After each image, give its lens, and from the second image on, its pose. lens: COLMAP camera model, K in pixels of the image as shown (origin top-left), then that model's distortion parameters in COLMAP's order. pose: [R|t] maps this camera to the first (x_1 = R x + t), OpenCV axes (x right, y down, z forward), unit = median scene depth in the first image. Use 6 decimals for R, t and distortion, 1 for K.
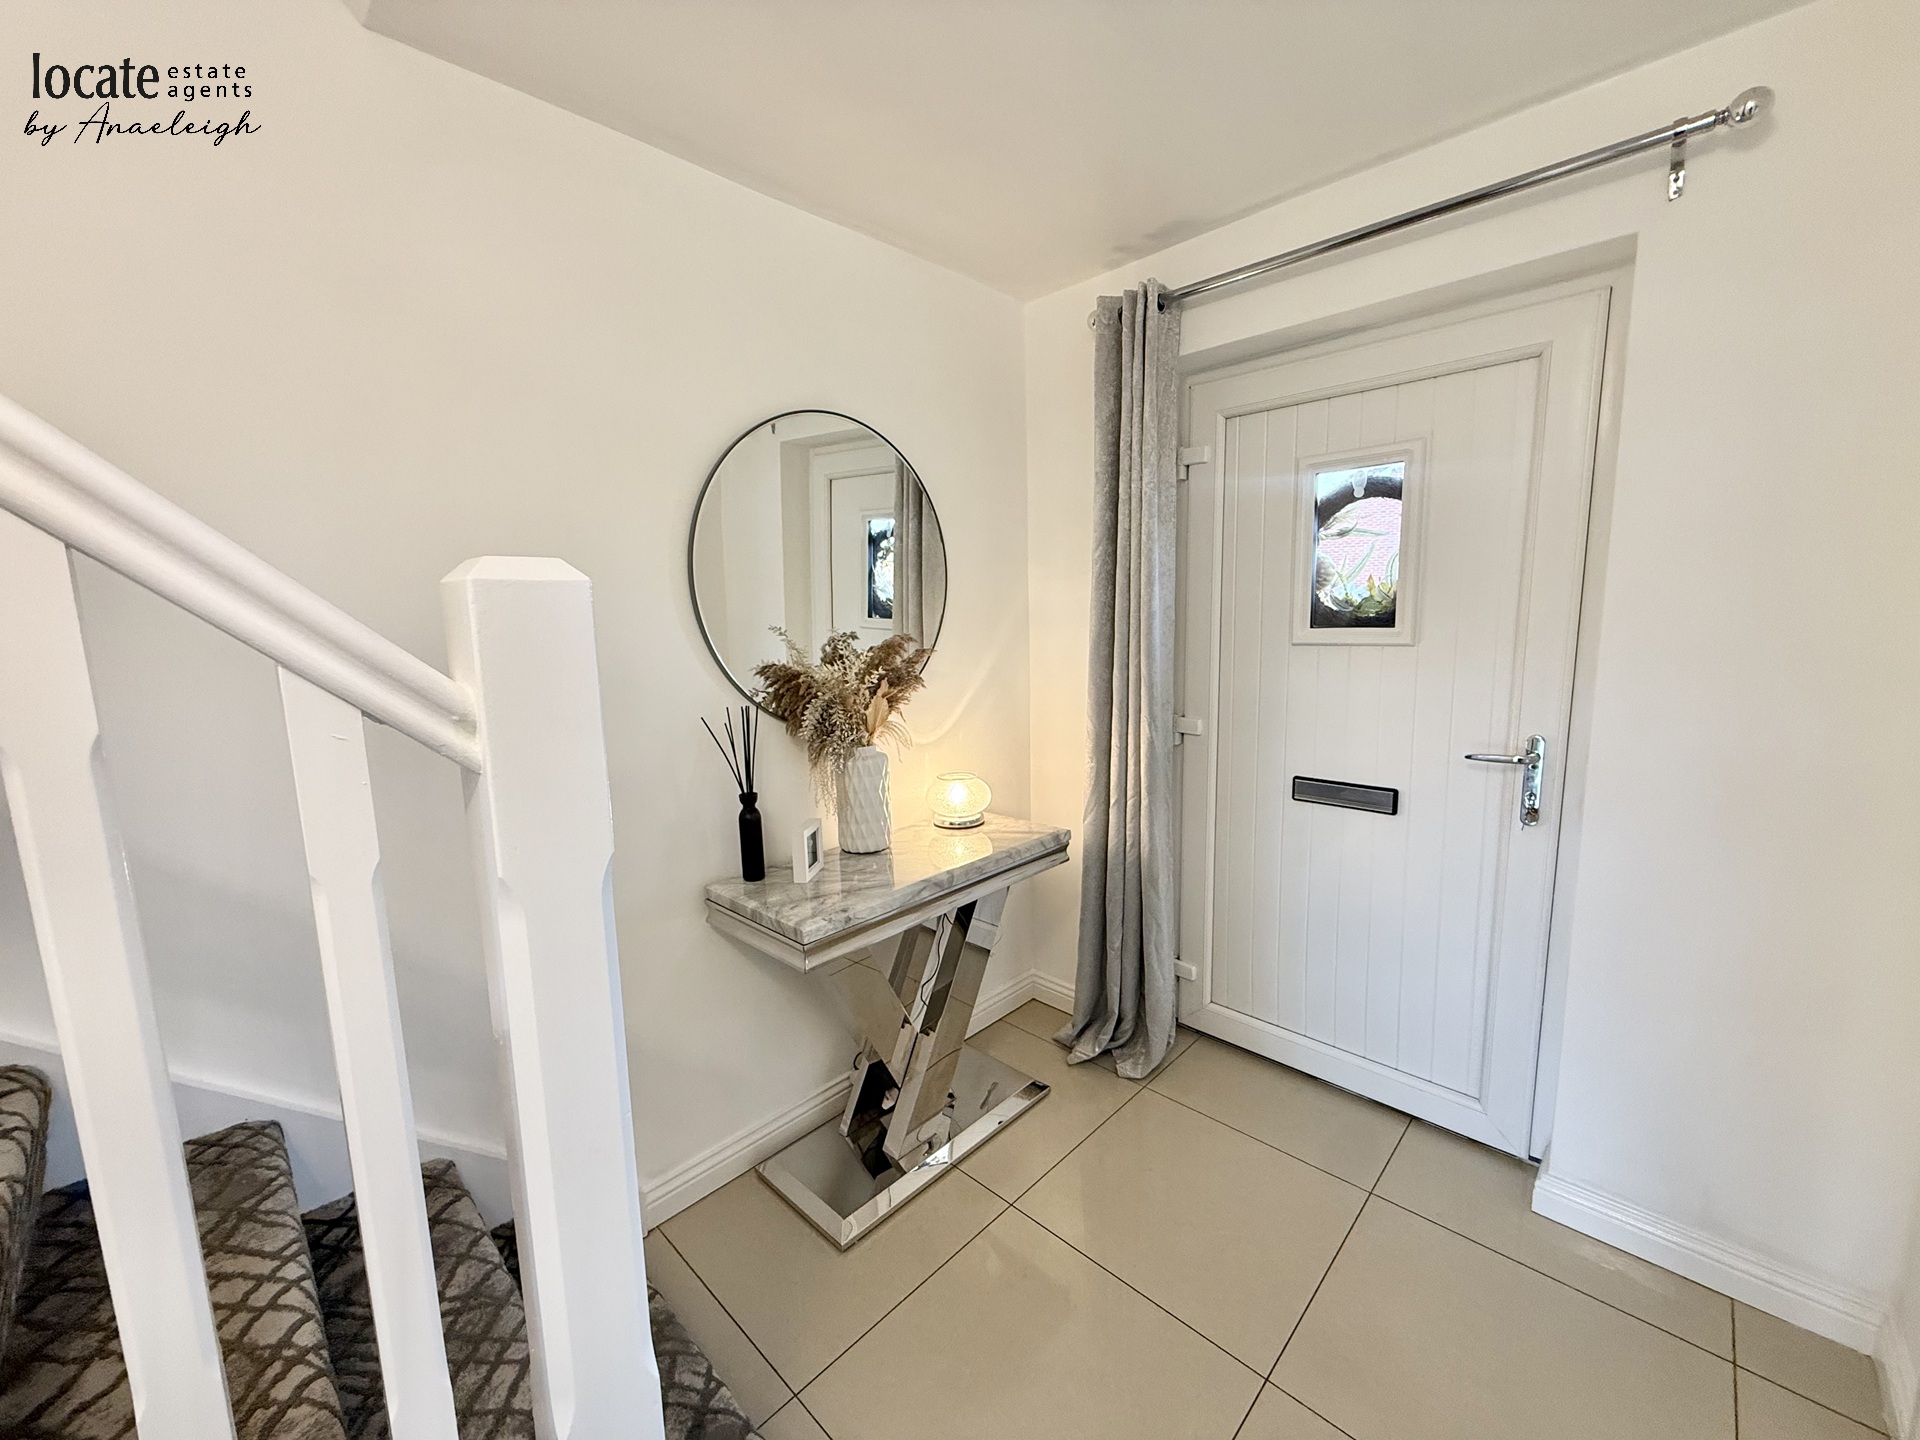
lens RADIAL K [[760.5, 0, 951.2], [0, 760.5, 721.0], [0, 0, 1]] dist [0.001574, 0.000267]
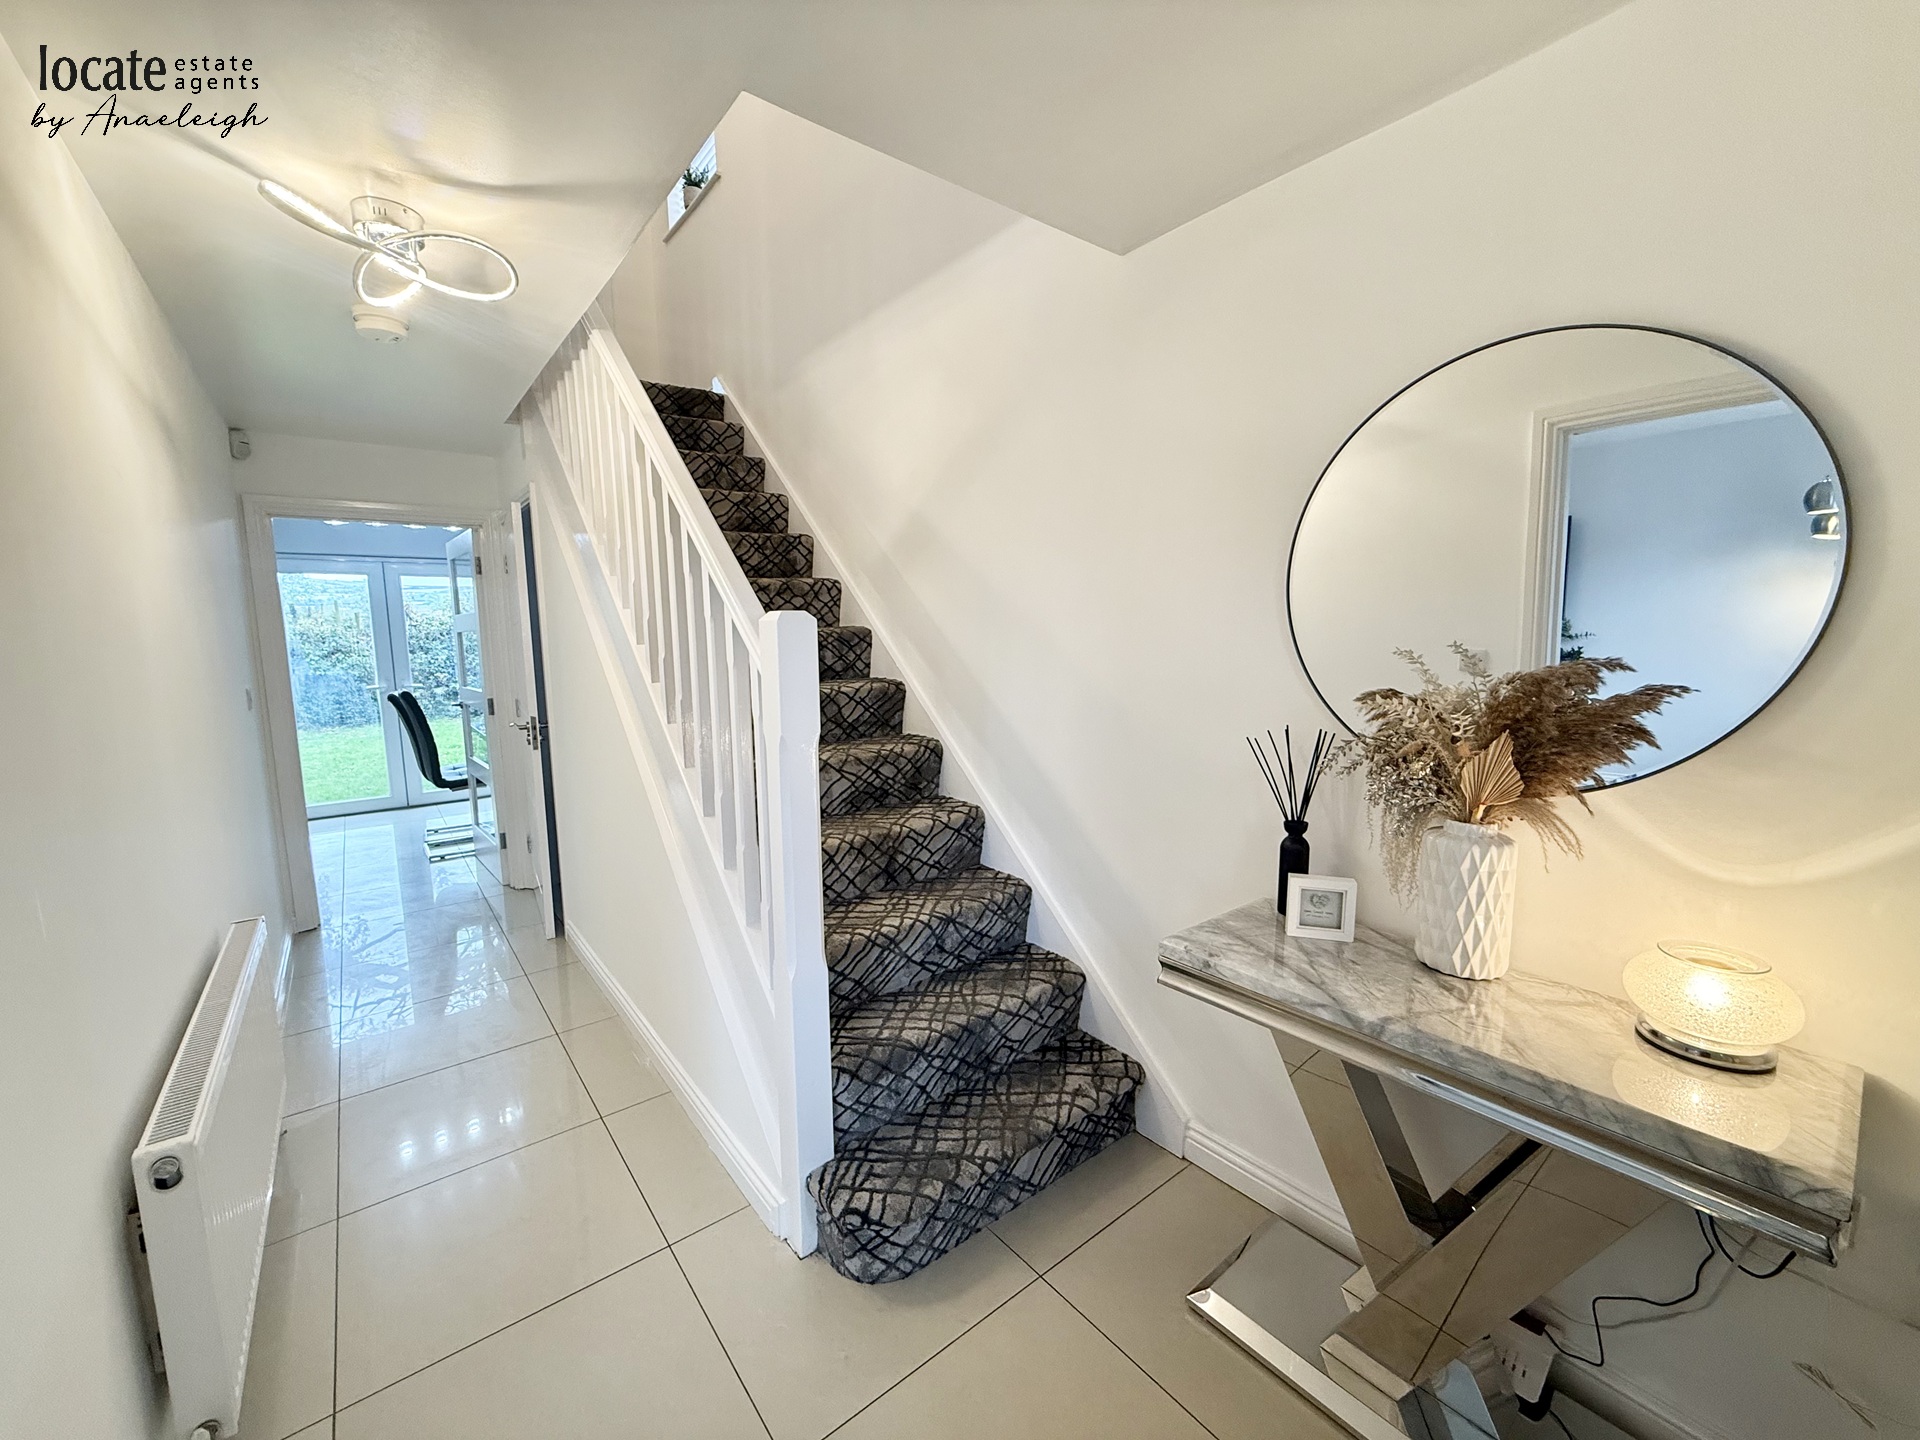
lens RADIAL K [[760.5, 0, 951.2], [0, 760.5, 721.0], [0, 0, 1]] dist [0.001574, 0.000267]
pose [[-0.144111, 0.132985, -0.980585, 0.702719], [-0.121819, 0.981007, 0.150945, -0.120013], [0.982035, 0.141207, -0.125174, 0.687577]]
